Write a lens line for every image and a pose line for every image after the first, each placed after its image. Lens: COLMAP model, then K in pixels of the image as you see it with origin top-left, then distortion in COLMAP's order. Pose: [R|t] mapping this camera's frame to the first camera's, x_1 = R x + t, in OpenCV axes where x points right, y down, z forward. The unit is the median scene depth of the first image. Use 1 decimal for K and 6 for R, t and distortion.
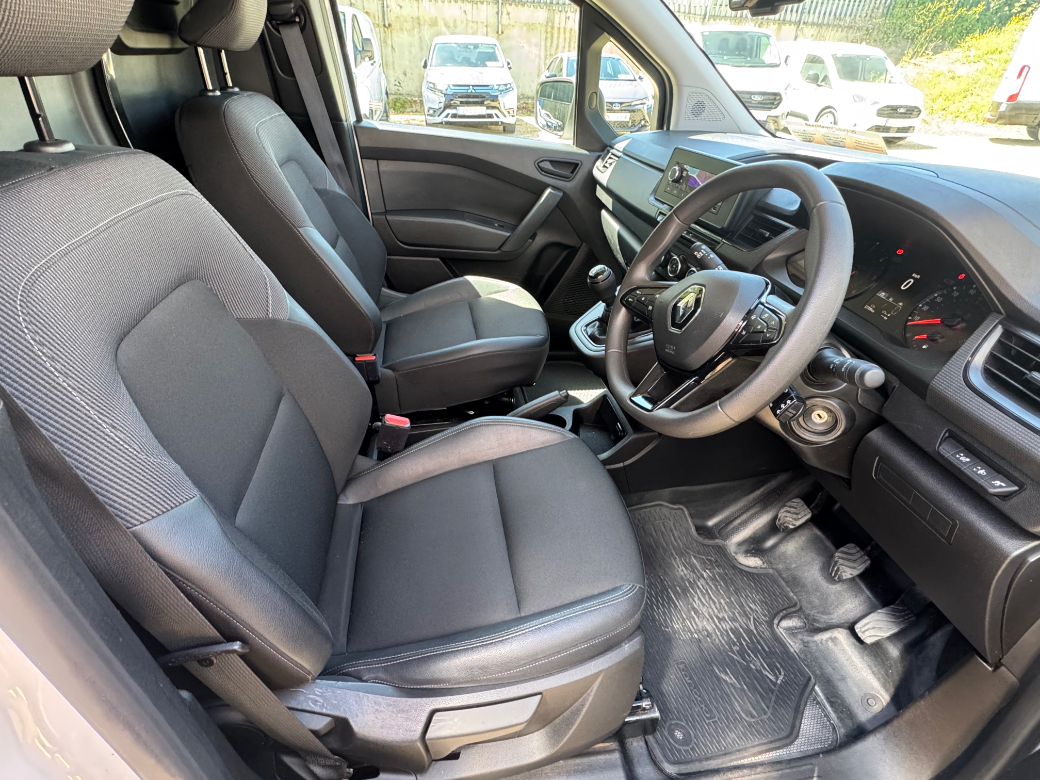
lens RADIAL K [[504.4, 0, 521.8], [0, 504.4, 395.0], [0, 0, 1]] dist [-0.000624, -0.001497]
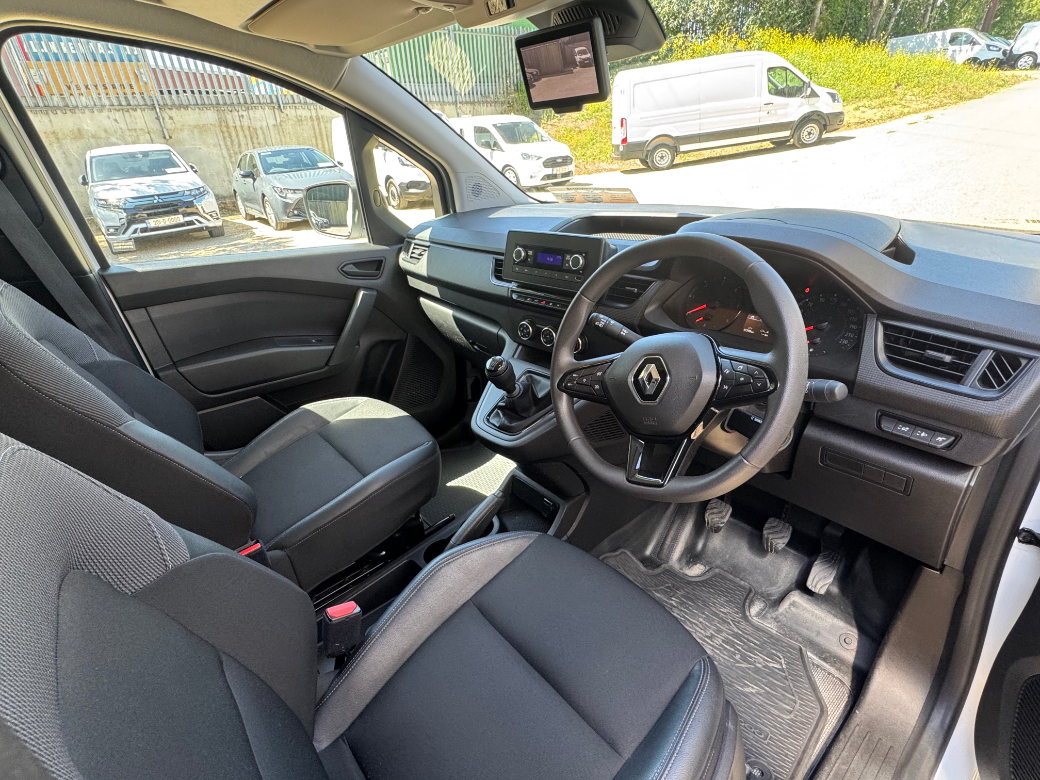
lens RADIAL K [[504.4, 0, 521.8], [0, 504.4, 395.0], [0, 0, 1]] dist [-0.000624, -0.001497]
pose [[0.854614, -0.315108, 0.412724, -0.145042], [0.362375, 0.931199, -0.039402, -0.084461], [-0.371913, 0.183234, 0.910003, 0.068508]]
